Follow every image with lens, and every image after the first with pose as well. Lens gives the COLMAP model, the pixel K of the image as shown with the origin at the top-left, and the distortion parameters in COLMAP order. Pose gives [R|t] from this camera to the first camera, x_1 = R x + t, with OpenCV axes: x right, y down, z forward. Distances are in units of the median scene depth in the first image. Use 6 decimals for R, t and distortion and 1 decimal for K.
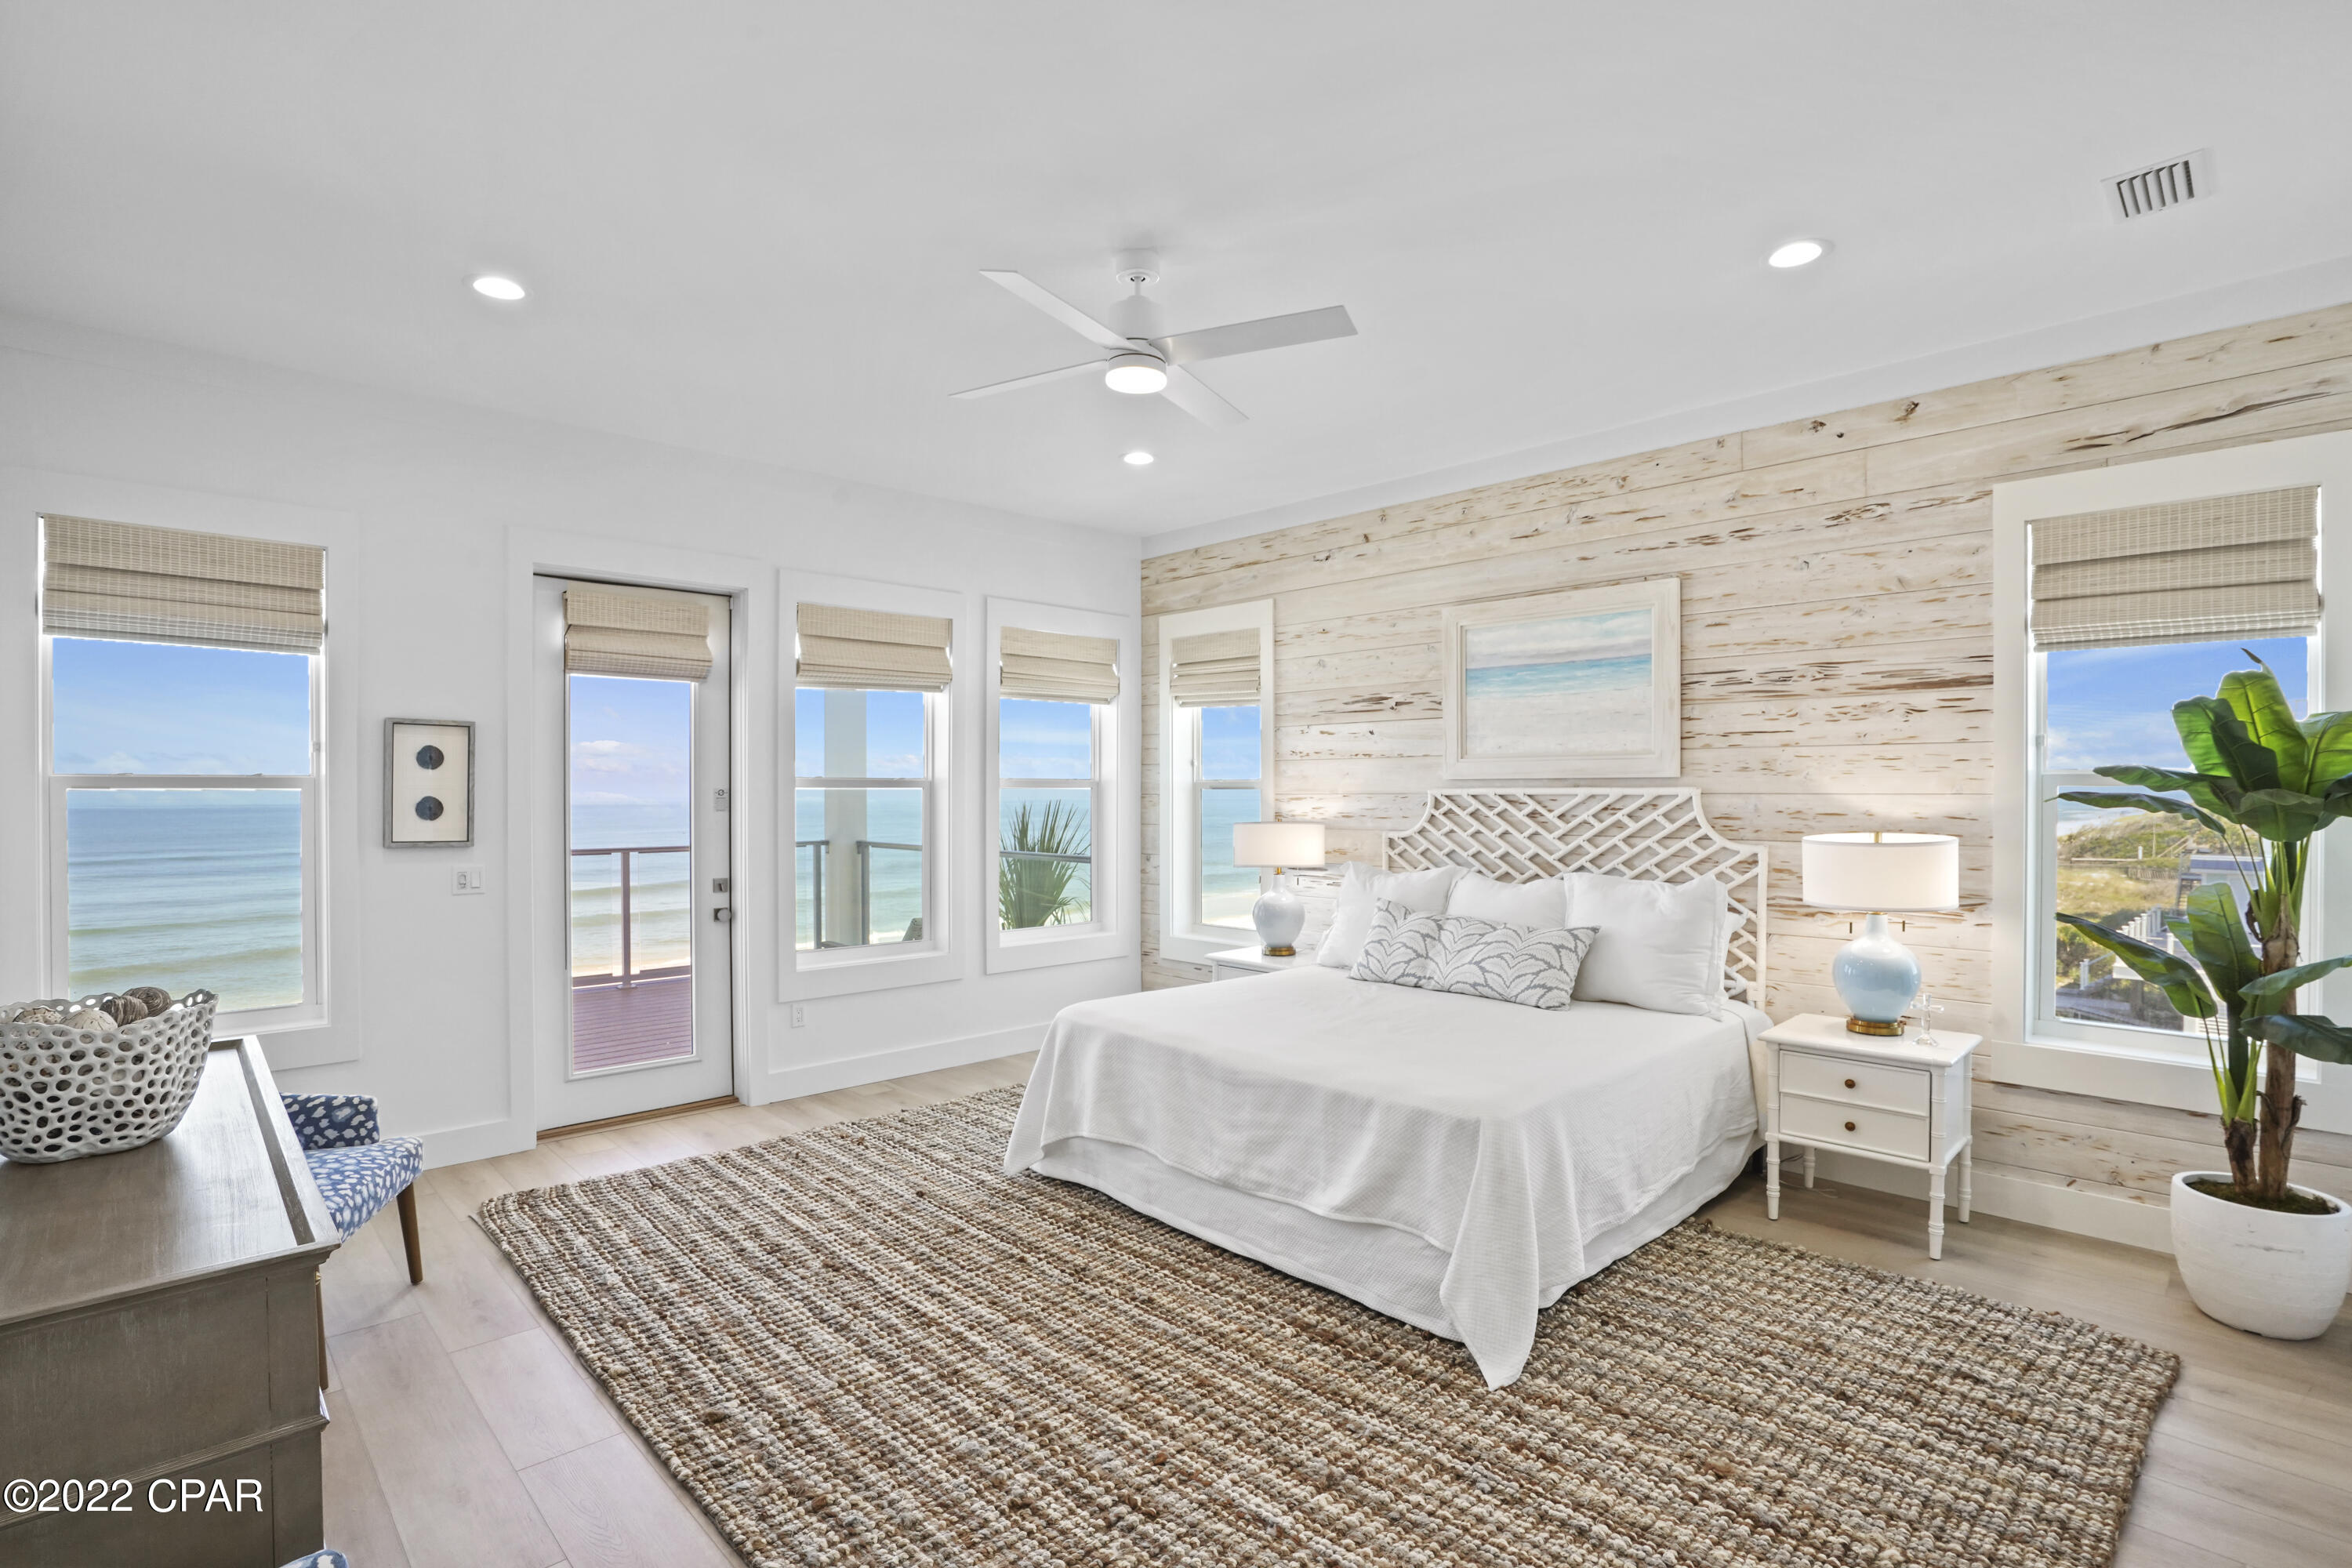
lens RADIAL K [[1129.4, 0, 1176.3], [0, 1129.4, 791.3], [0, 0, 1]] dist [-0.009488, 0.000836]
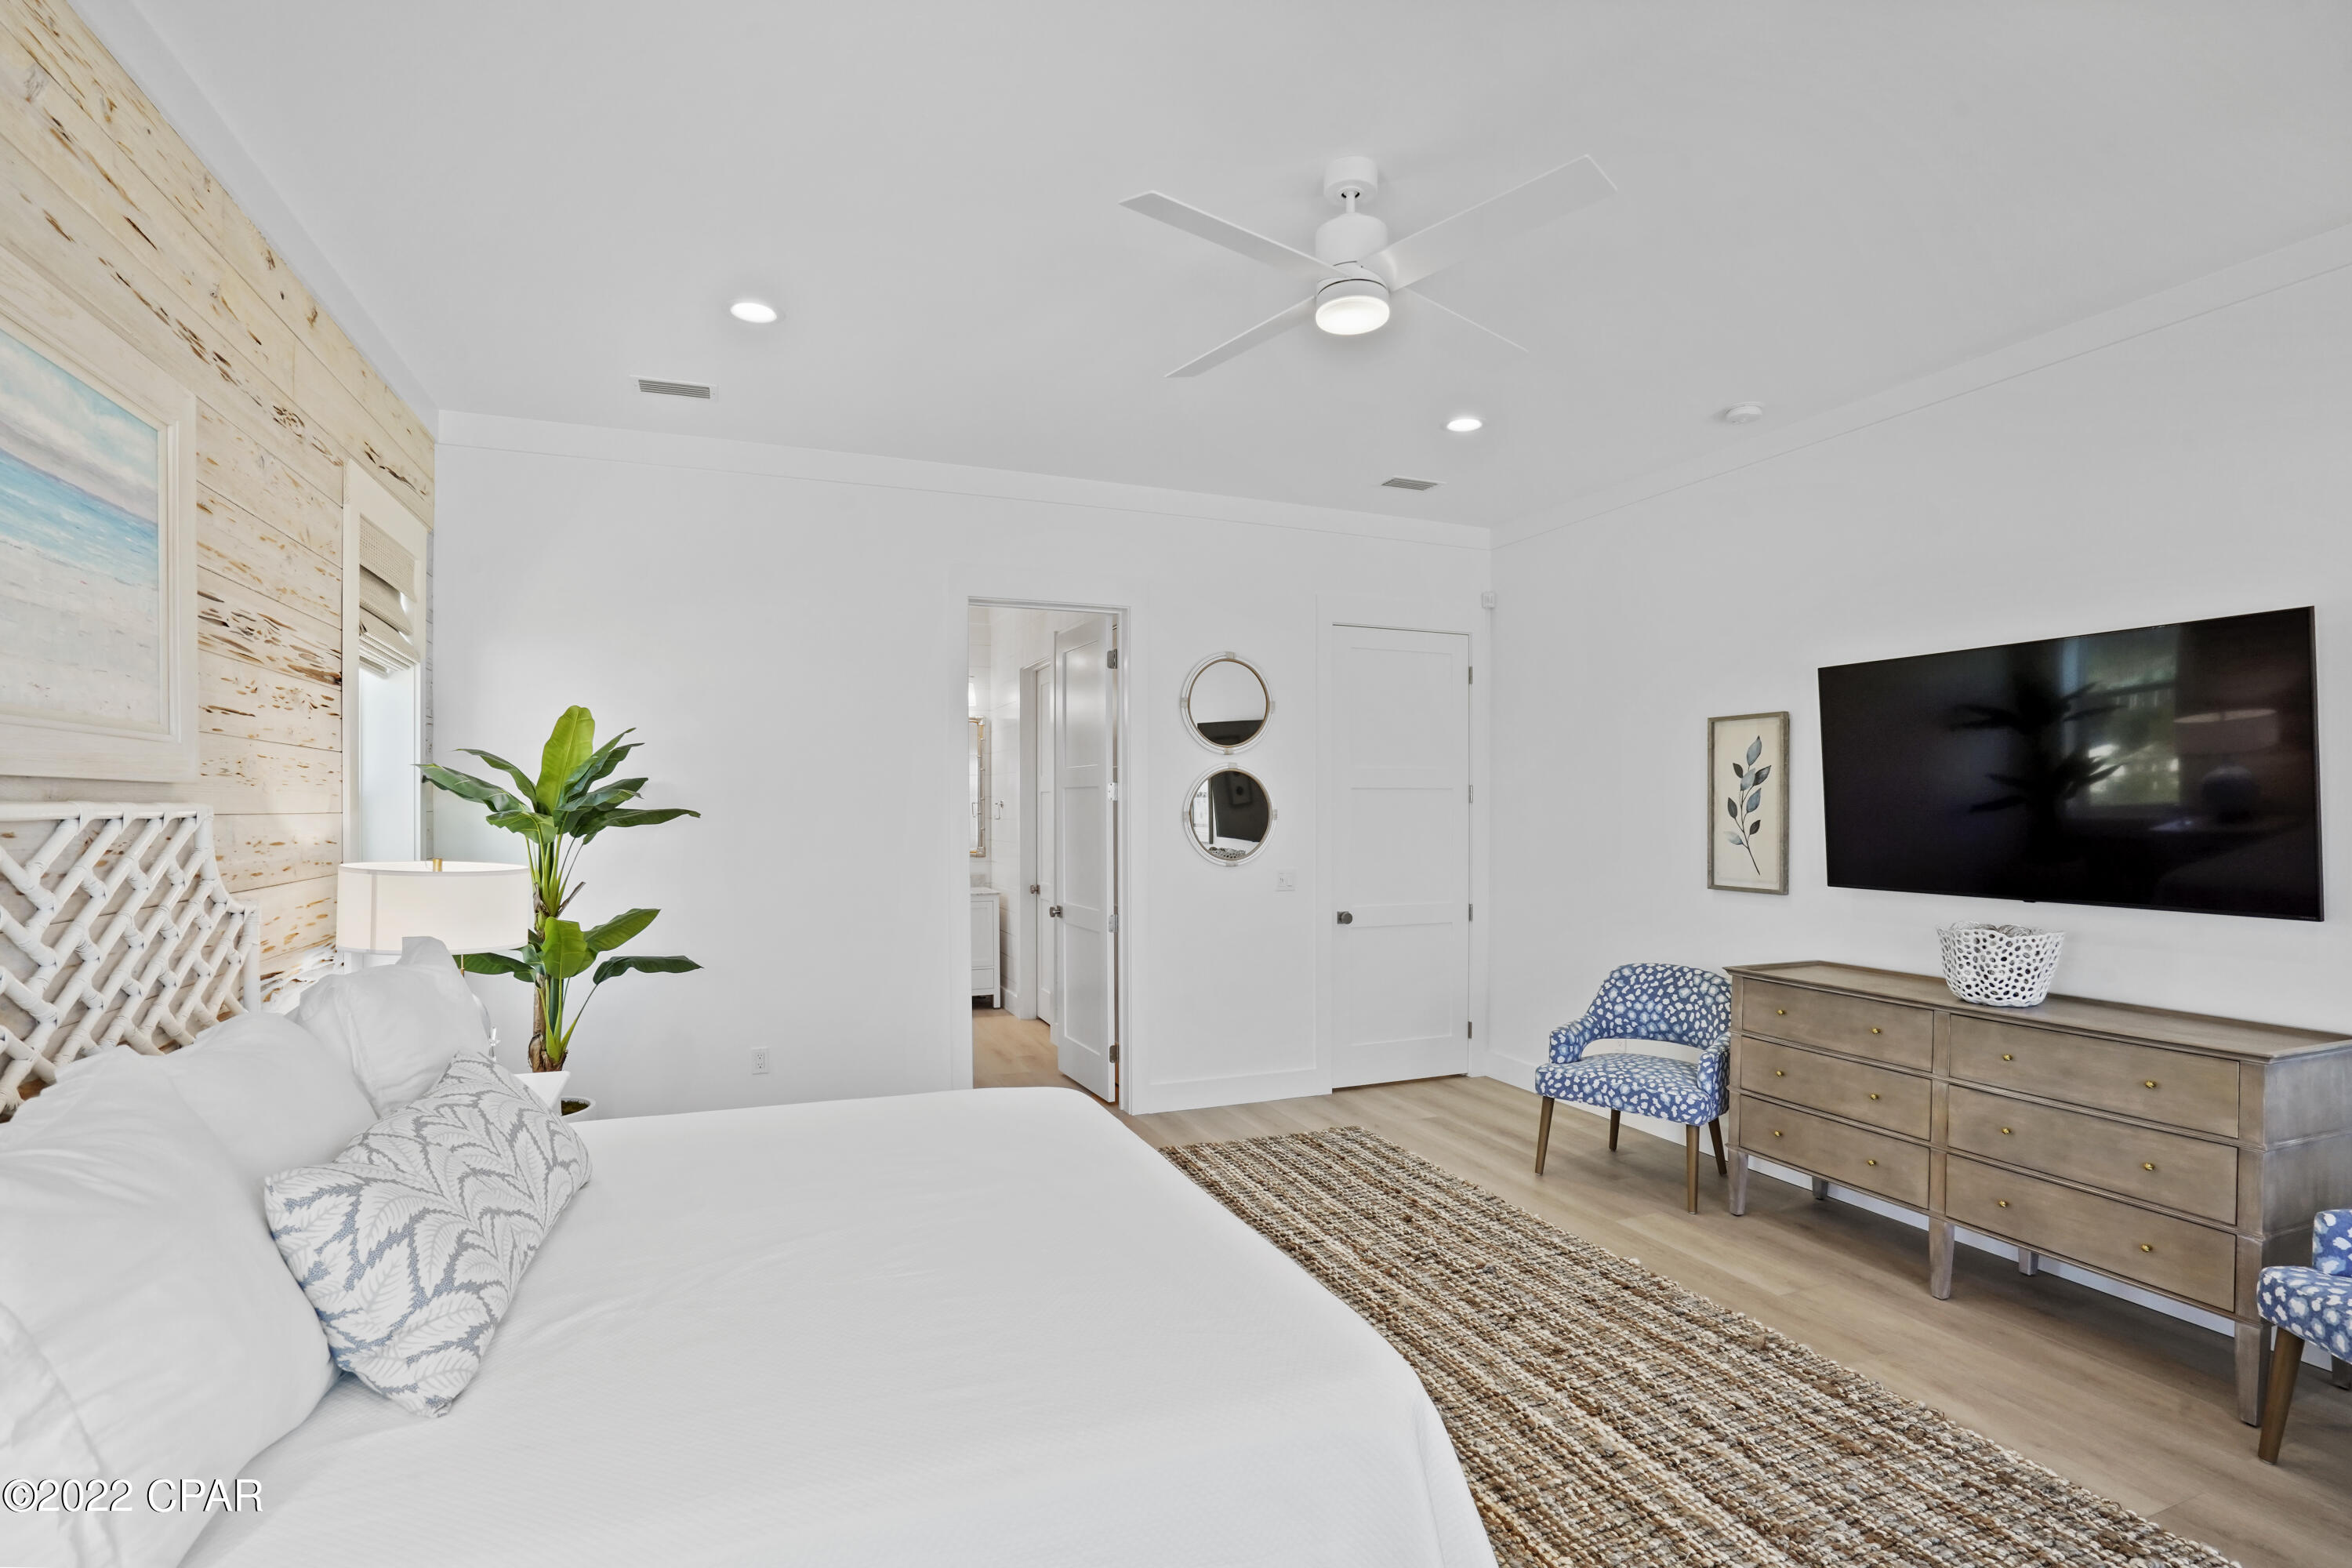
lens RADIAL K [[1132.0, 0, 1178.8], [0, 1132.0, 813.6], [0, 0, 1]] dist [-0.031989, 0.000130]
pose [[-0.929784, -0.002310, 0.368098, -0.146742], [-0.000698, 0.999990, 0.004513, -0.001175], [-0.368105, 0.003939, -0.929776, 1.209526]]
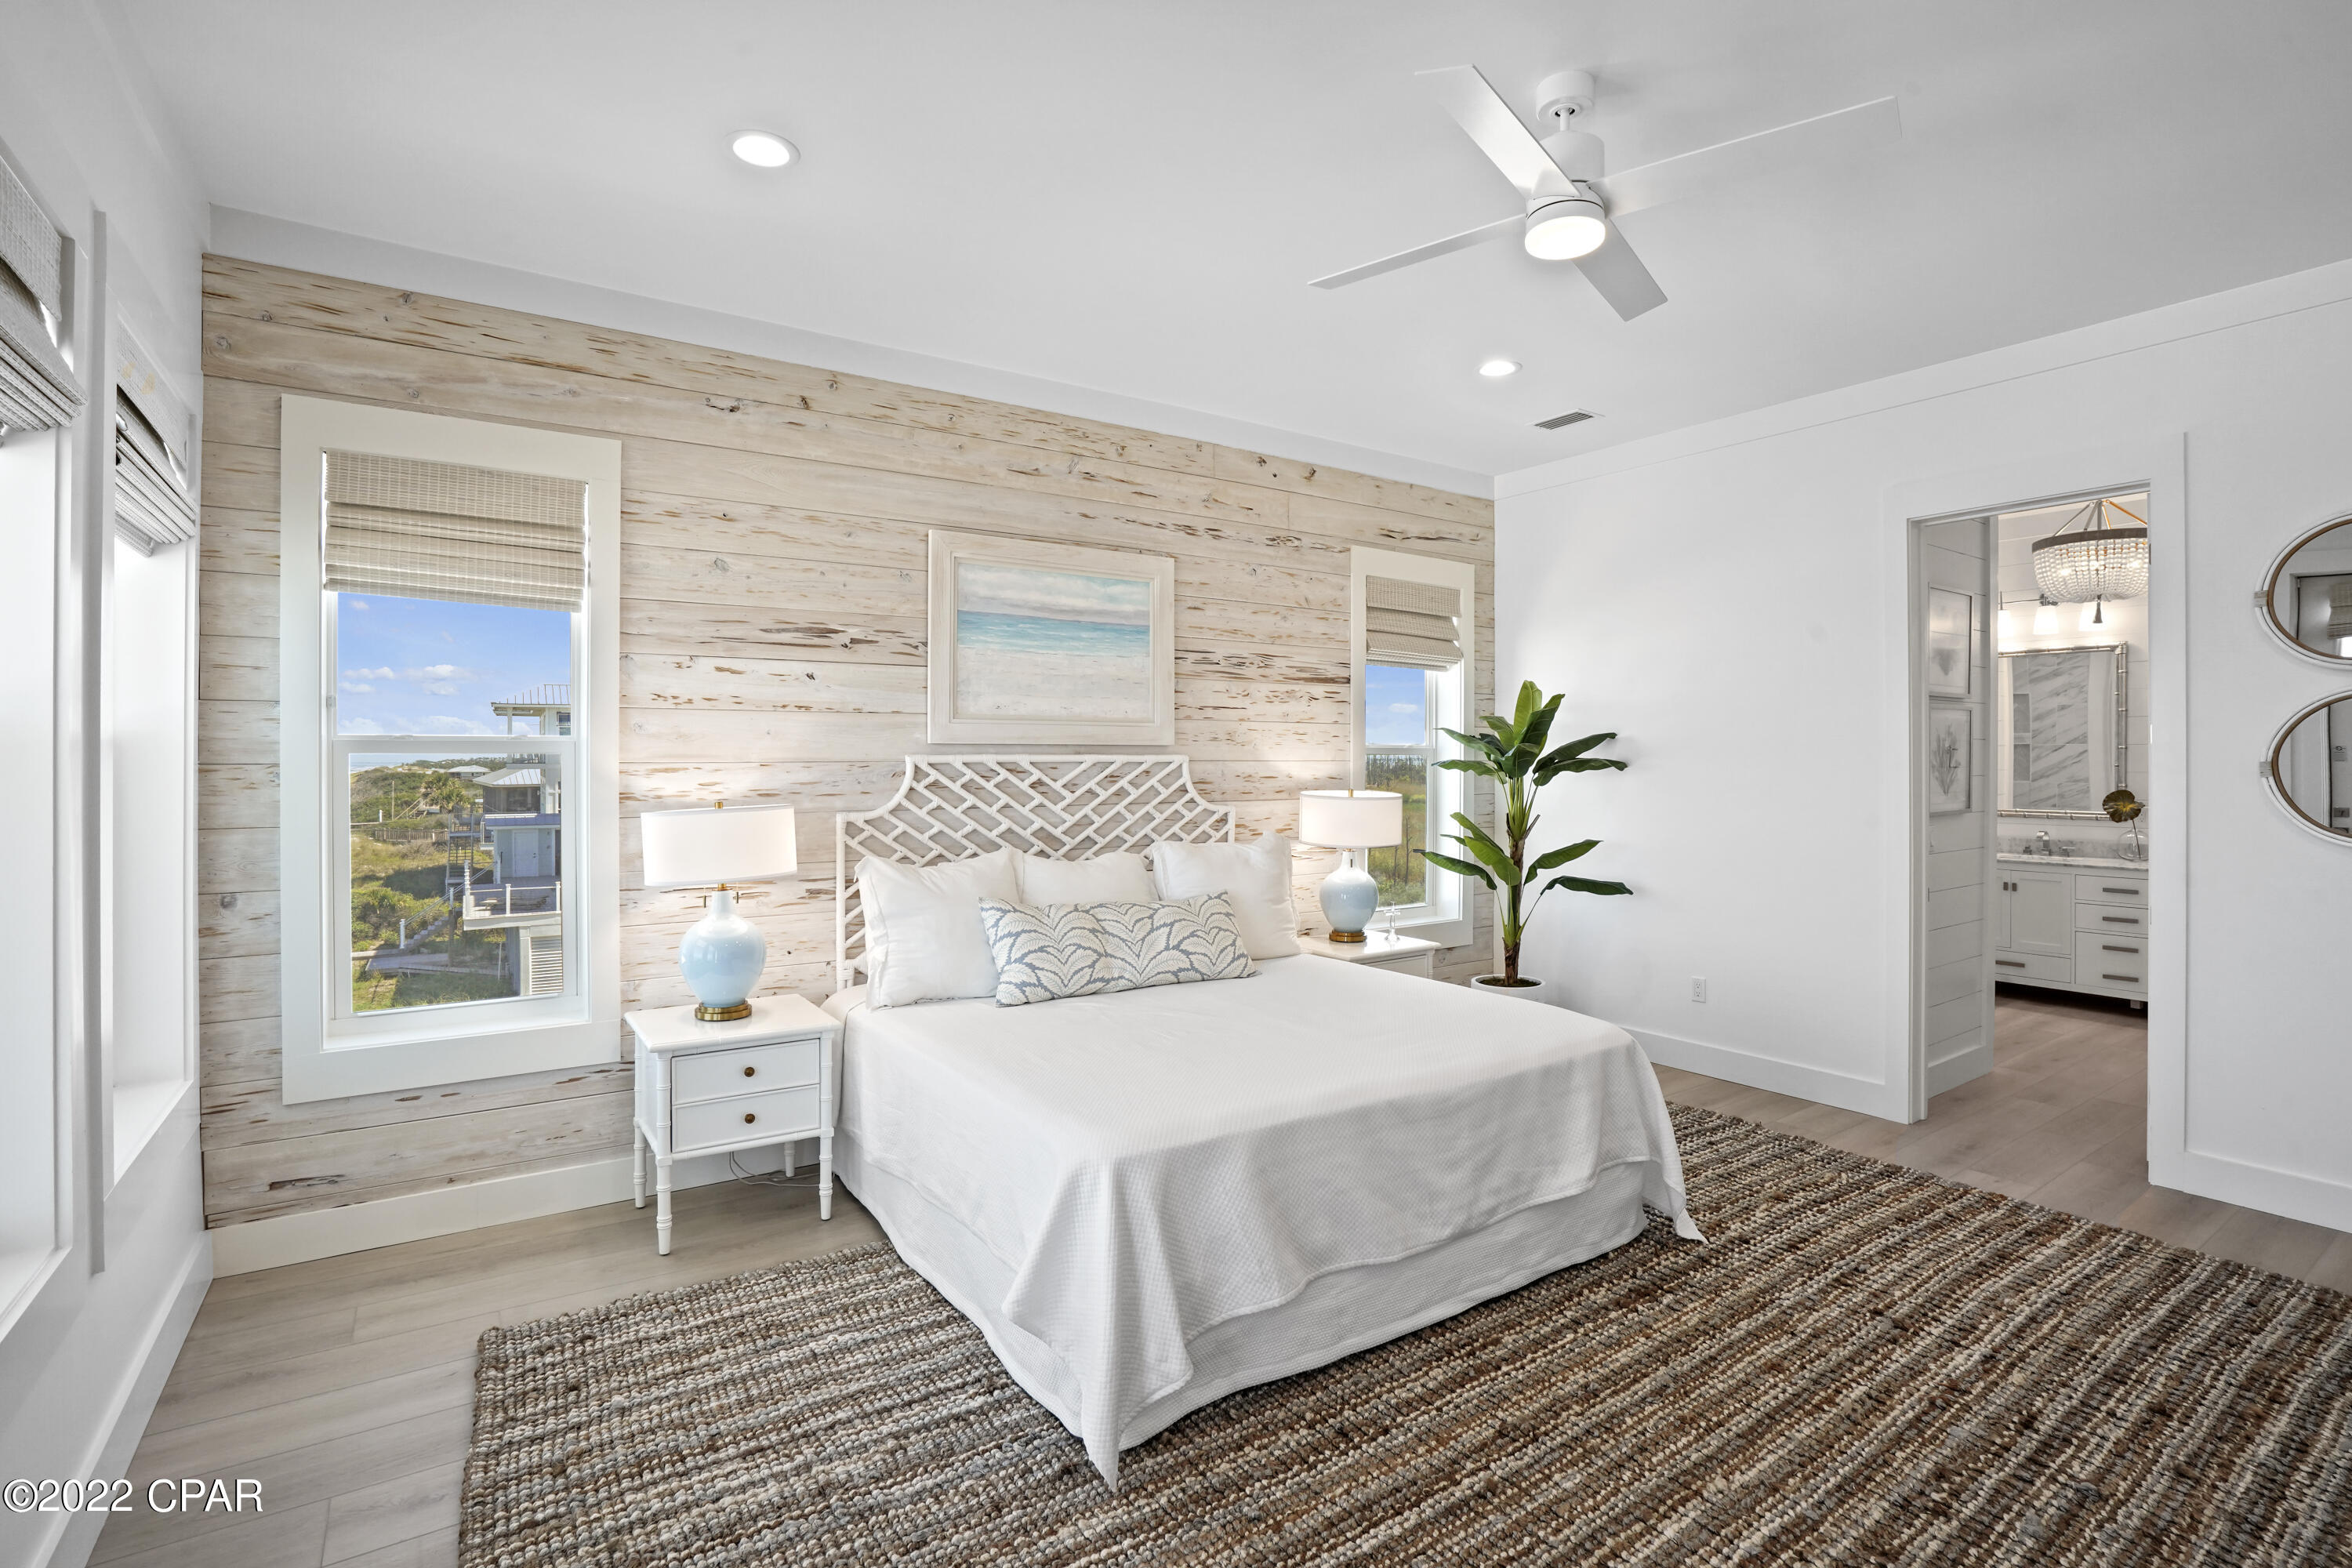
lens RADIAL K [[1134.9, 0, 1181.2], [0, 1134.9, 747.7], [0, 0, 1]] dist [-0.034751, 0.000776]
pose [[0.175197, 0.009955, 0.984483, -0.568157], [-0.000038, 0.999949, -0.010104, 0.000480], [-0.984533, 0.001733, 0.175188, 0.748625]]
